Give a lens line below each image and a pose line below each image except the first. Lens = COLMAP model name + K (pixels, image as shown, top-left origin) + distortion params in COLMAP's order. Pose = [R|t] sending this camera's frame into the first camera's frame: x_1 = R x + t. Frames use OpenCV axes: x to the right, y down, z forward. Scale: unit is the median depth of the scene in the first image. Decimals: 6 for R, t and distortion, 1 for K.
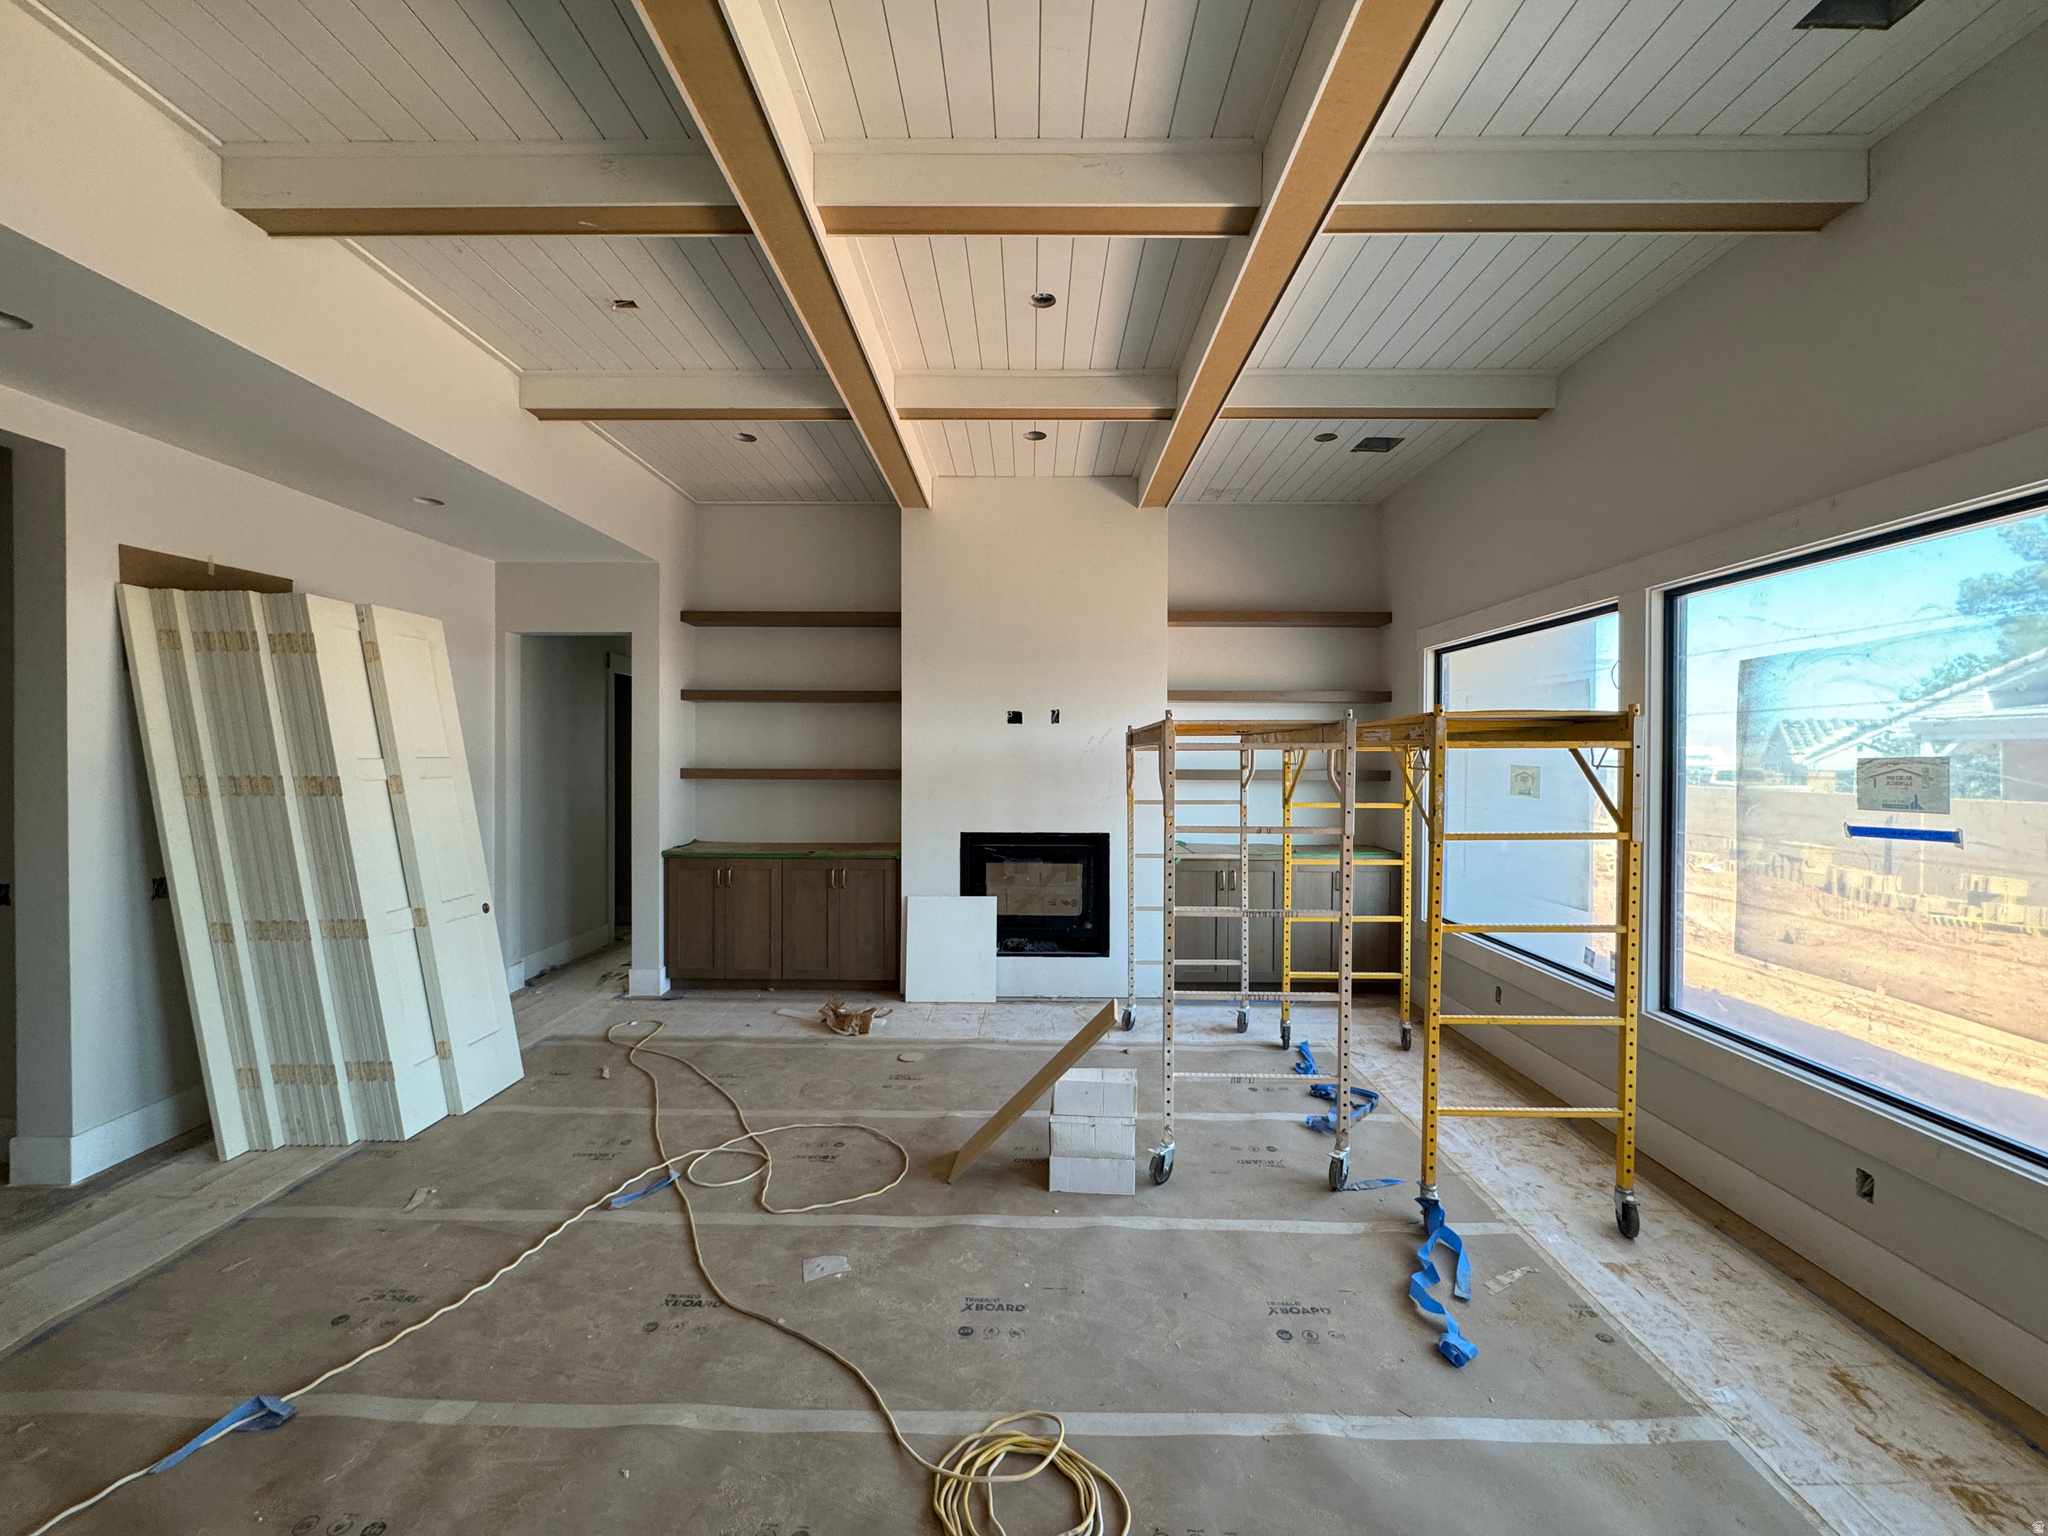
lens RADIAL K [[809.9, 0, 1023.2], [0, 809.9, 765.1], [0, 0, 1]] dist [-0.002552, 0.001284]
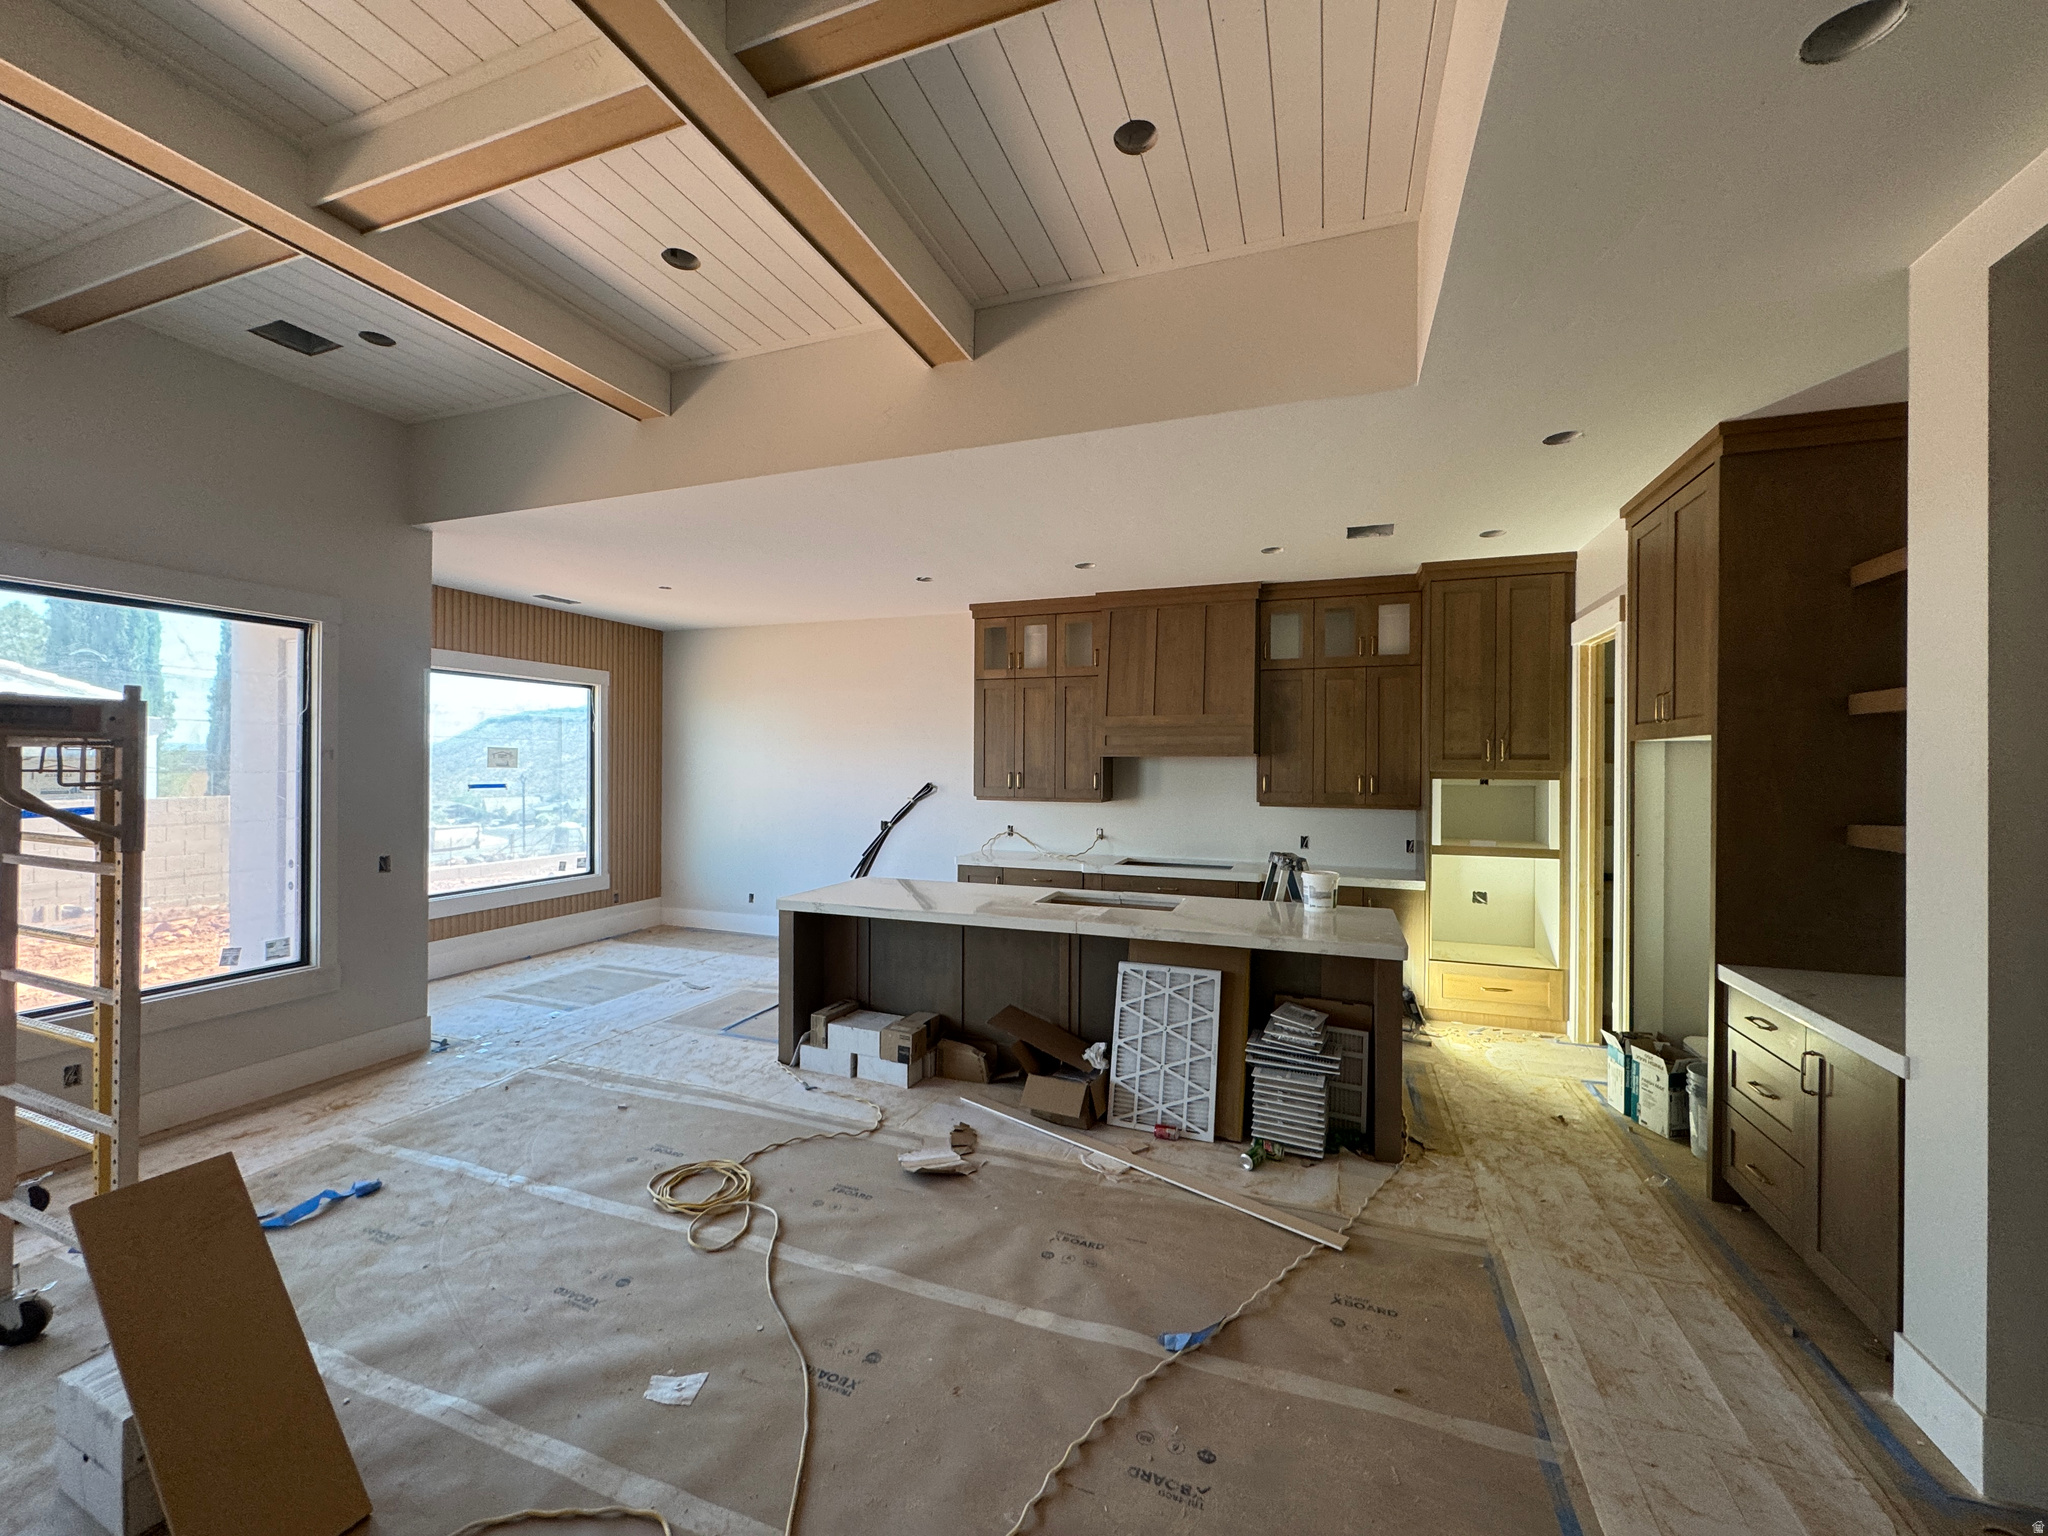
lens RADIAL K [[809.9, 0, 1021.4], [0, 809.9, 764.4], [0, 0, 1]] dist [-0.002552, 0.001284]
pose [[-0.940644, -0.009875, 0.339250, -0.918301], [-0.005264, 0.999881, 0.014511, -0.024447], [-0.339353, 0.011864, -0.940584, 1.788158]]
